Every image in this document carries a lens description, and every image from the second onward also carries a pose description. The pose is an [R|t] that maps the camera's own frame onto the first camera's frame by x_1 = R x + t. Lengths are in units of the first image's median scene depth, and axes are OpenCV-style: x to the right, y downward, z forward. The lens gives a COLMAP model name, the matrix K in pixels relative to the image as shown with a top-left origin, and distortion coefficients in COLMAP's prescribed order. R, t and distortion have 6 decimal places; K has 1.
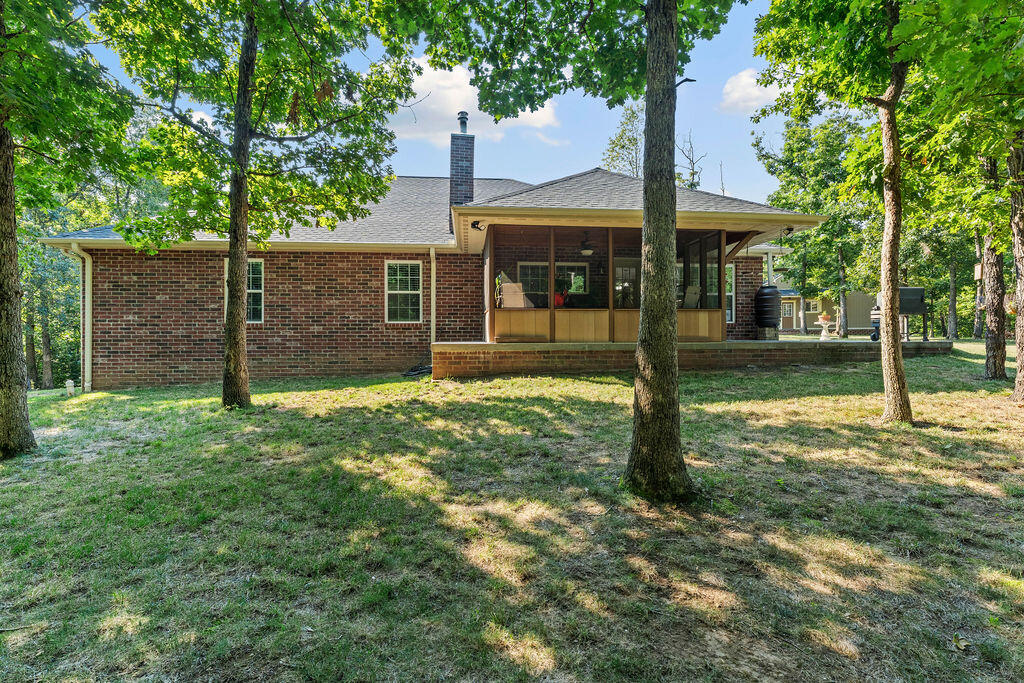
lens RADIAL K [[500.5, 0, 510.3], [0, 500.5, 339.1], [0, 0, 1]] dist [0.002180, 0.001138]
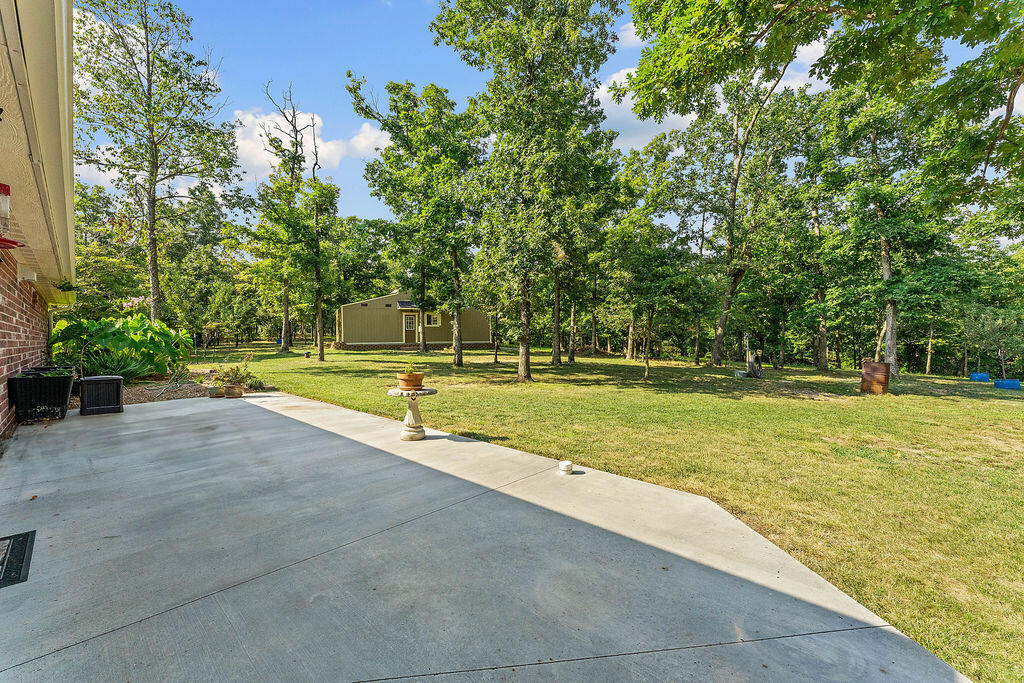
lens RADIAL K [[403.0, 0, 510.9], [0, 403.0, 339.5], [0, 0, 1]] dist [-0.000595, -0.000011]
pose [[0.757847, -0.002271, 0.652428, 0.225852], [-0.001395, 0.999986, 0.005101, -0.034133], [-0.652431, -0.004776, 0.757833, 0.333626]]
